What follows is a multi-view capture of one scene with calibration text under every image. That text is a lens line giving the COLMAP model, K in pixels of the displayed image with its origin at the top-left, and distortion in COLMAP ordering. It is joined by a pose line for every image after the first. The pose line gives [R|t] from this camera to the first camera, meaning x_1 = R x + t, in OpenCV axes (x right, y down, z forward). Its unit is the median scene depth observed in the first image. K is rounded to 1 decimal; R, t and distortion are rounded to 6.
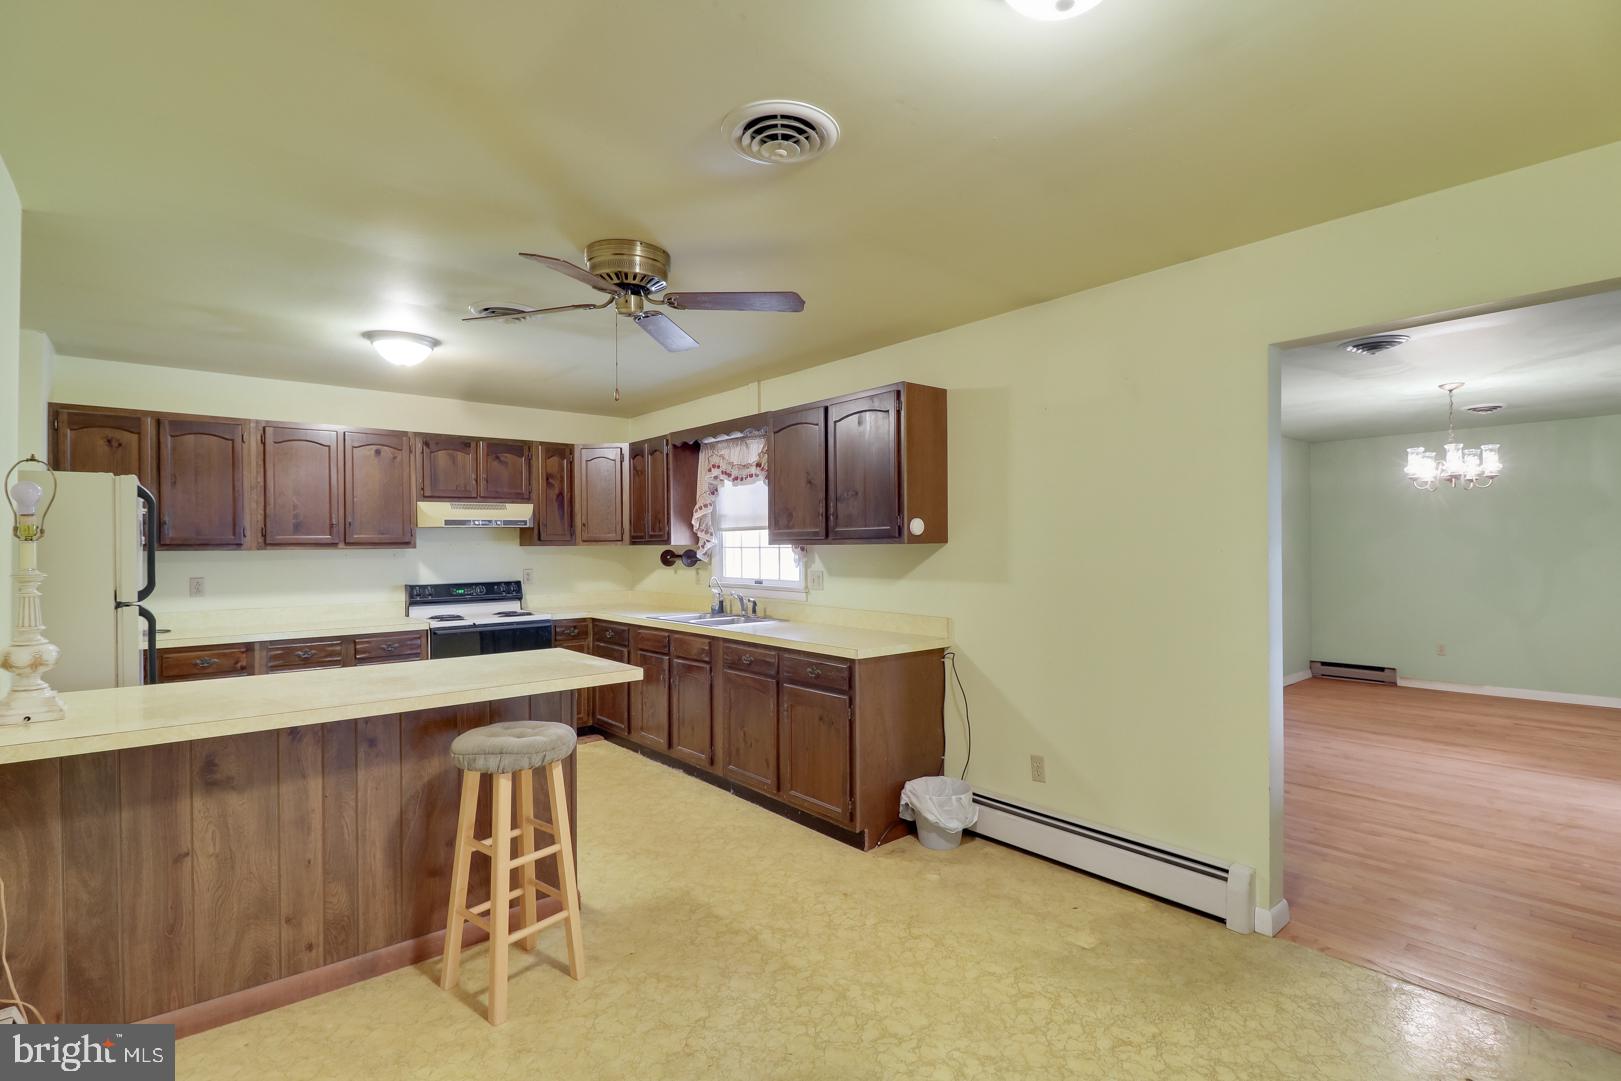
lens RADIAL K [[765.4, 0, 807.4], [0, 765.4, 540.7], [0, 0, 1]] dist [-0.003237, -0.000477]
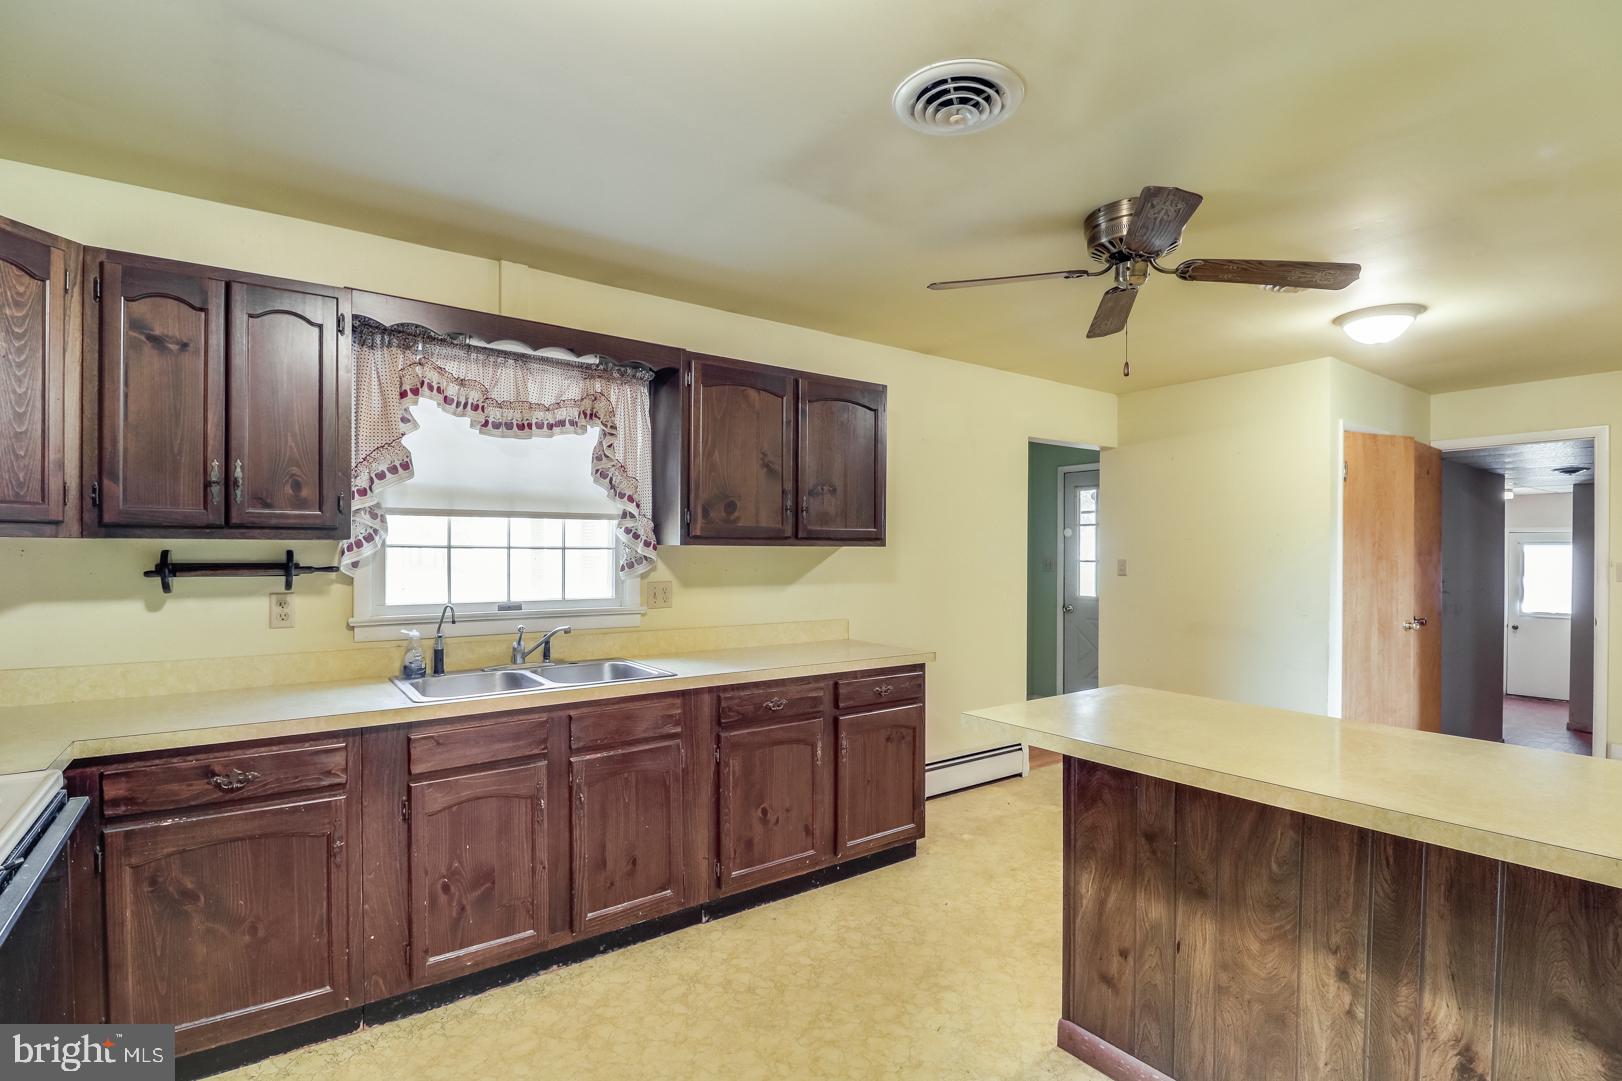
lens RADIAL K [[765.8, 0, 807.3], [0, 765.8, 556.0], [0, 0, 1]] dist [-0.003237, -0.000477]
pose [[0.072133, -0.001205, 0.997394, -0.777780], [-0.012570, 0.999919, 0.002117, 0.013256], [-0.997316, -0.012690, 0.072112, 0.900731]]
